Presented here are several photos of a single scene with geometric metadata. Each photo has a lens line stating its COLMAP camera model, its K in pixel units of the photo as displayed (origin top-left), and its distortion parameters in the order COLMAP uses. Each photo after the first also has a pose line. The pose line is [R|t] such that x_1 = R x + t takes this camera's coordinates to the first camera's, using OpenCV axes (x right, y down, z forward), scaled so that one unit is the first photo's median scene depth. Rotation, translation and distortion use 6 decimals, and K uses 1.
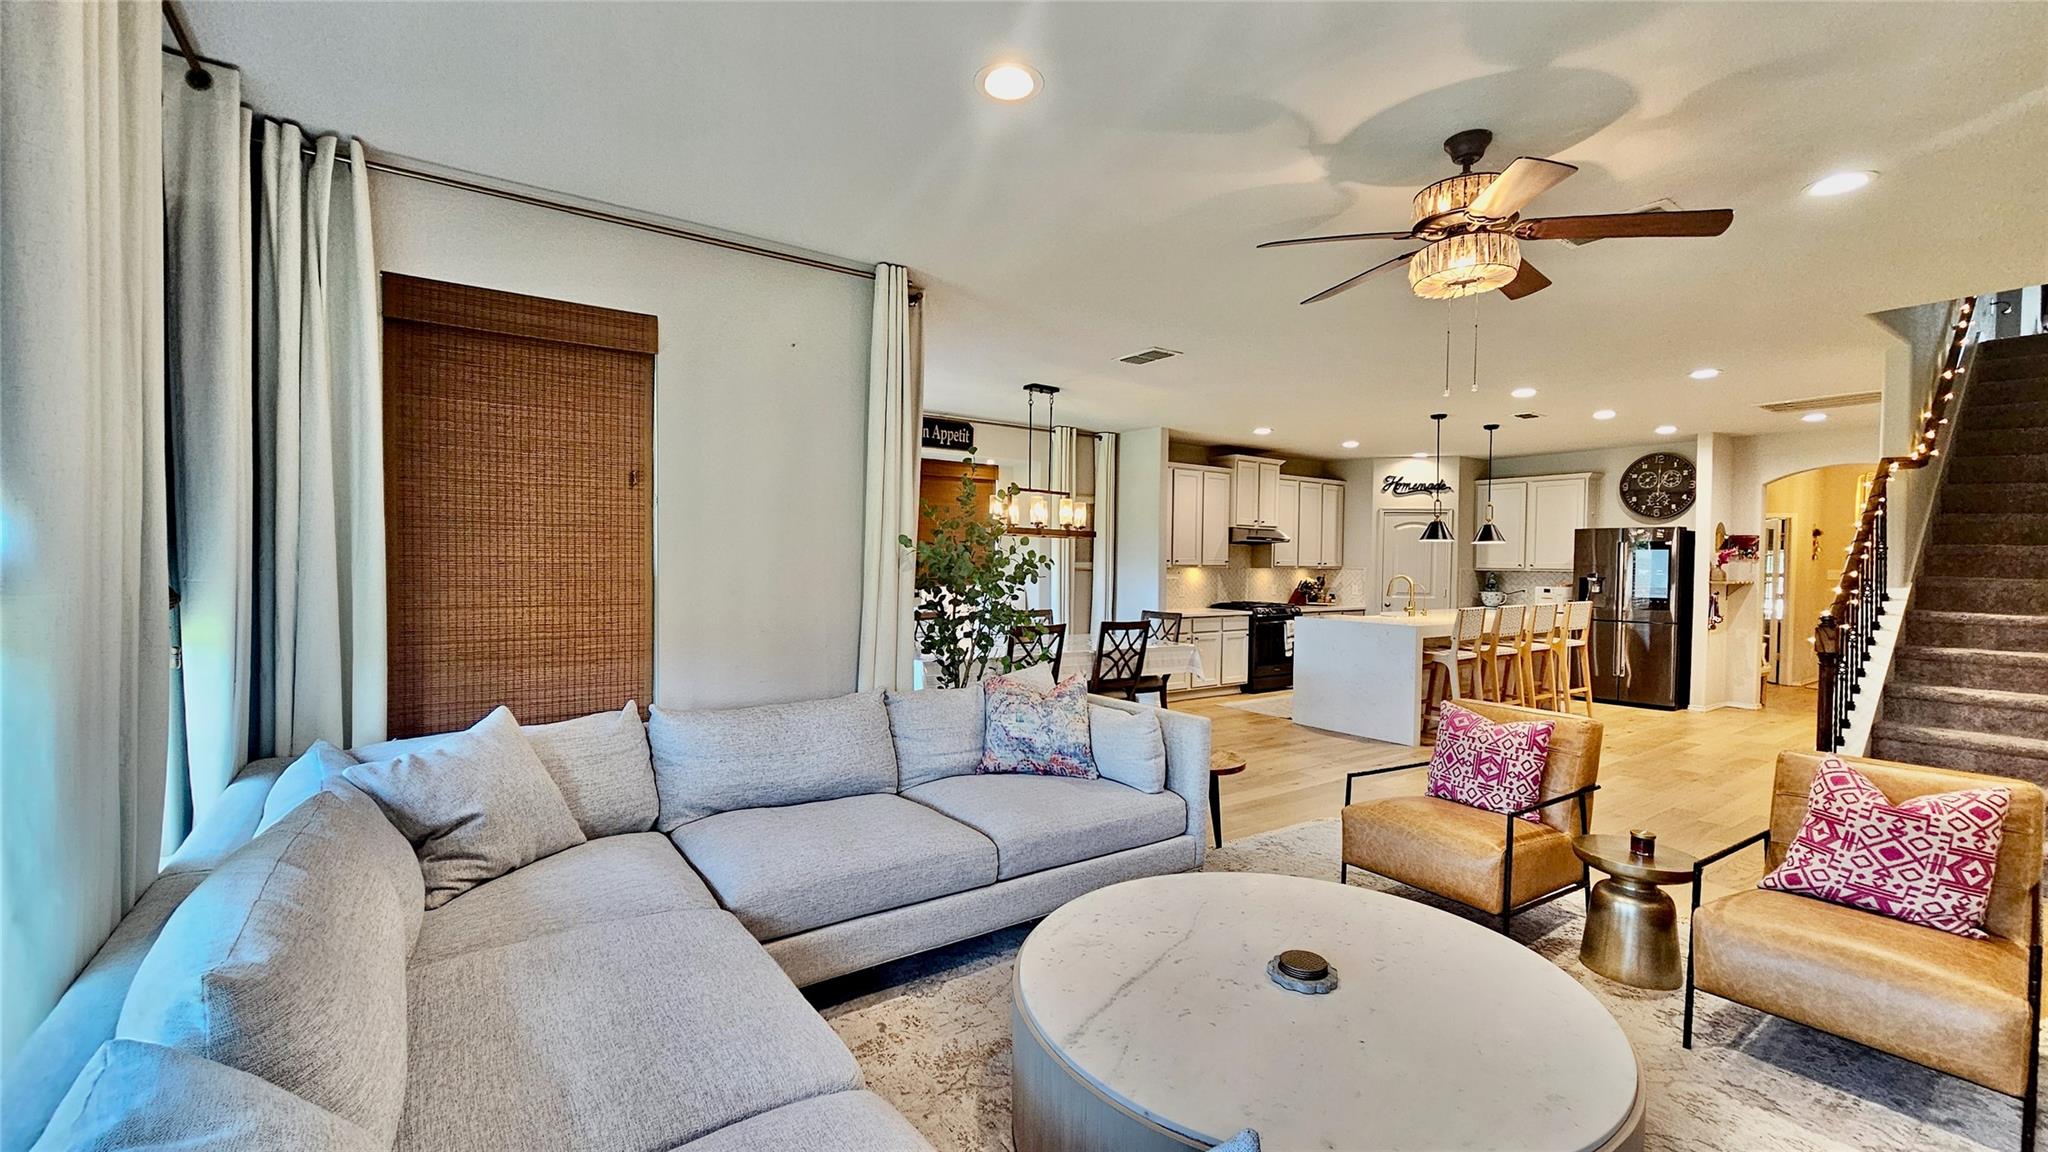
lens RADIAL K [[838.0, 0, 1023.1], [0, 838.0, 575.5], [0, 0, 1]] dist [-0.001665, 0.000185]
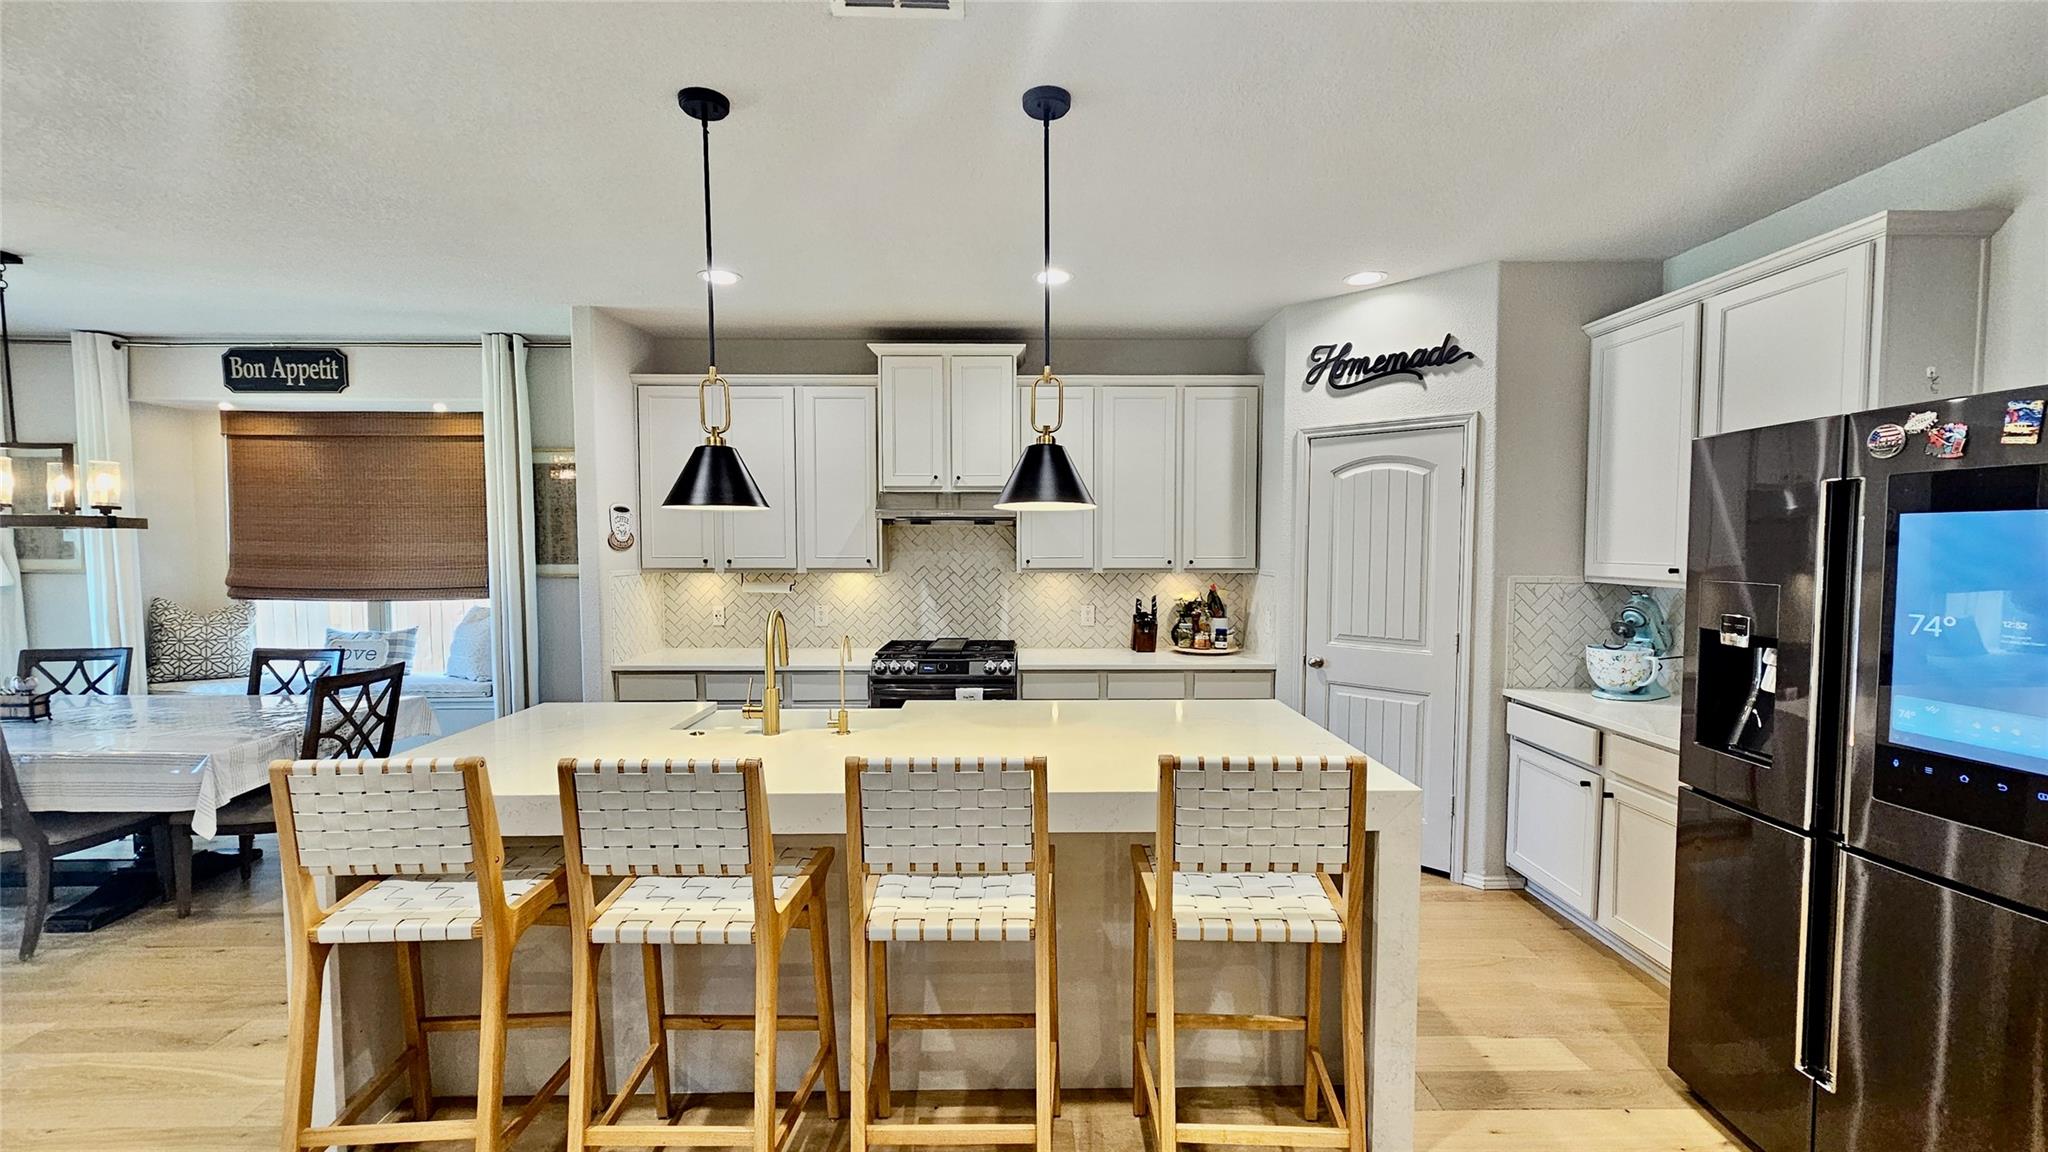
lens RADIAL K [[838.0, 0, 1027.1], [0, 838.0, 583.9], [0, 0, 1]] dist [-0.001665, 0.000185]
pose [[0.820980, 0.017076, -0.570701, 0.563245], [-0.000568, 0.999577, 0.029091, -0.016193], [0.570956, -0.023559, 0.820643, 0.593596]]
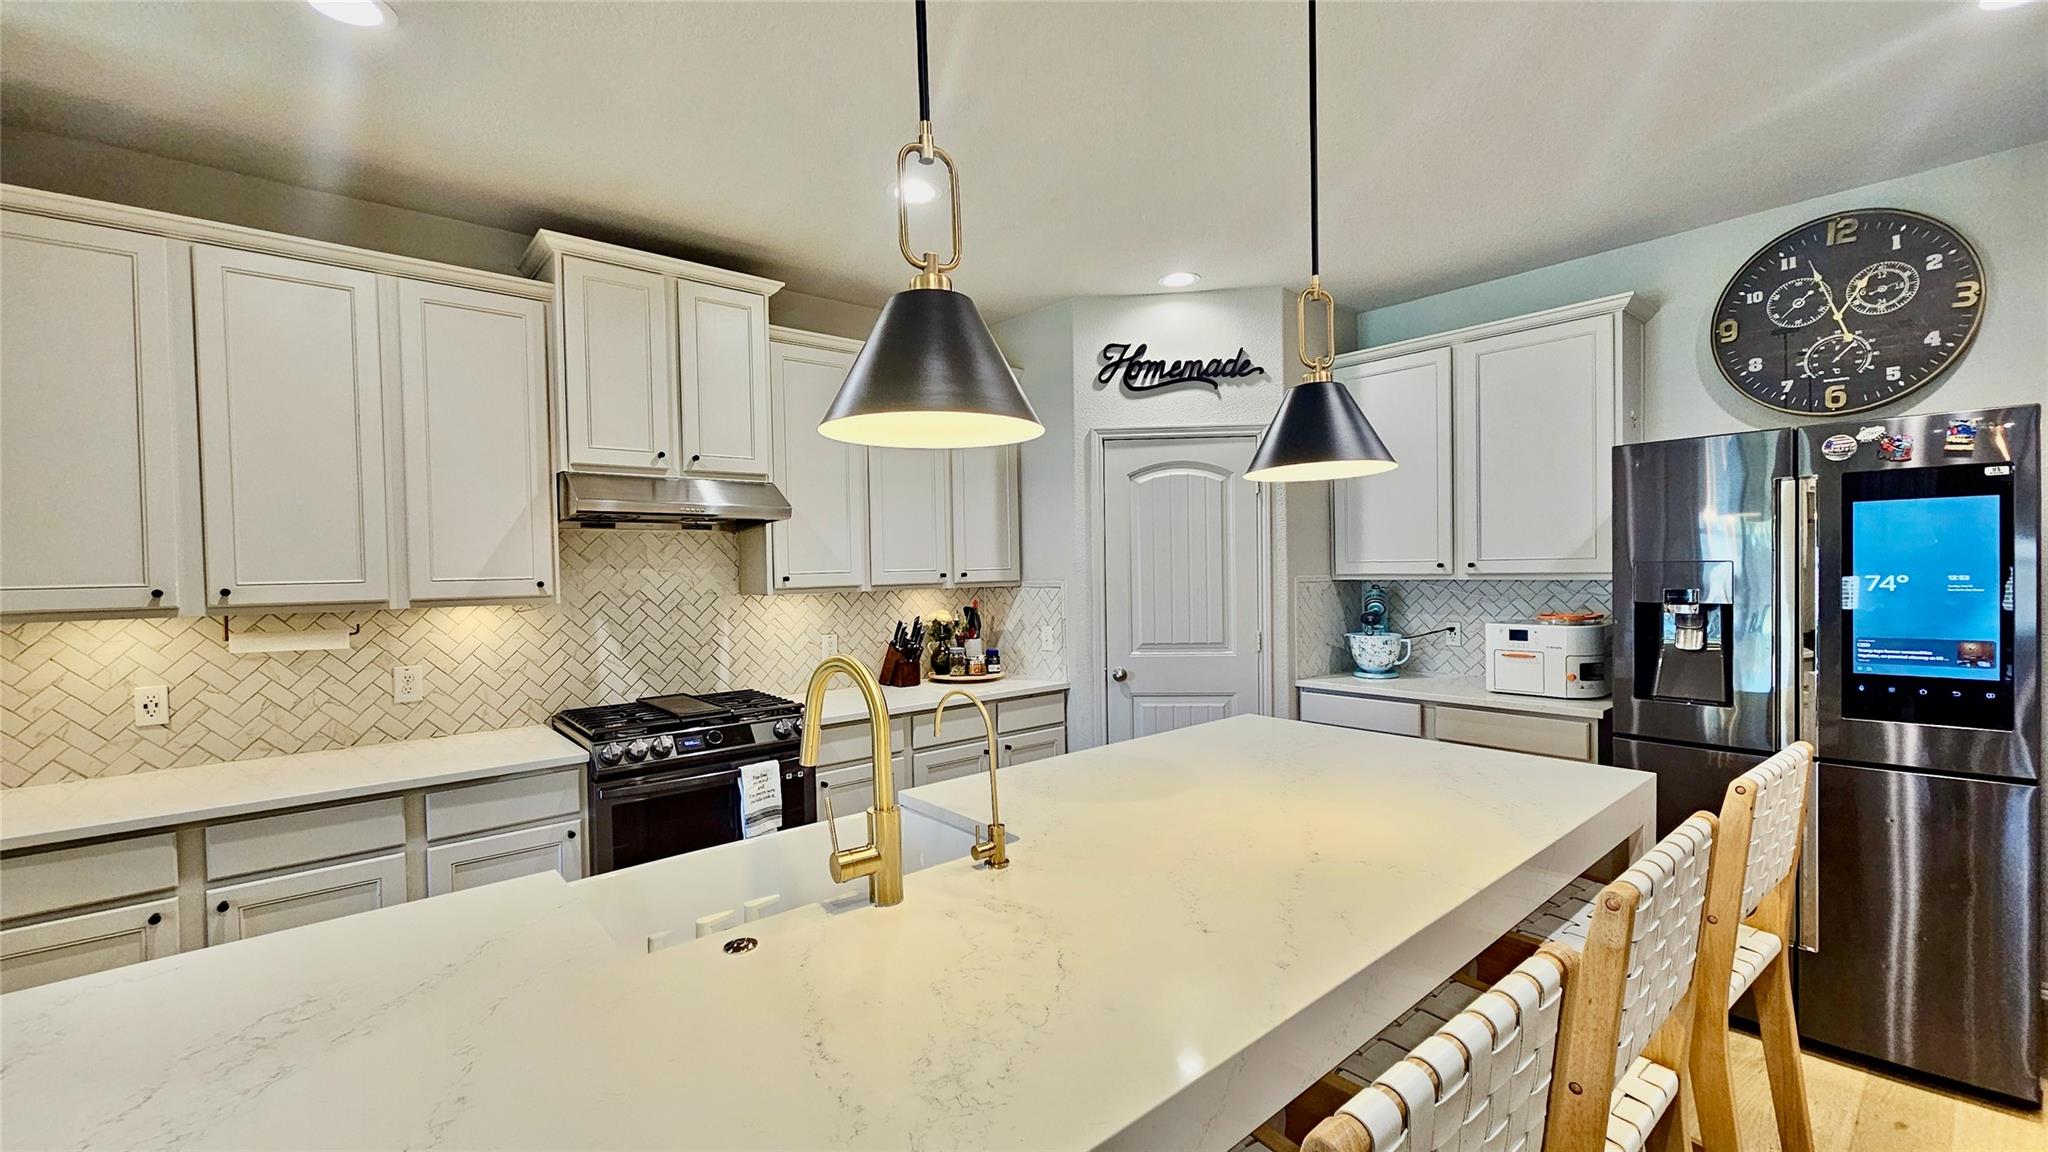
lens RADIAL K [[838.0, 0, 1026.8], [0, 838.0, 581.0], [0, 0, 1]] dist [-0.001665, 0.000185]
pose [[0.995244, -0.031901, 0.092044, 0.364388], [0.031915, 0.999490, 0.001320, -0.011457], [-0.092039, 0.001624, 0.995754, 0.627954]]
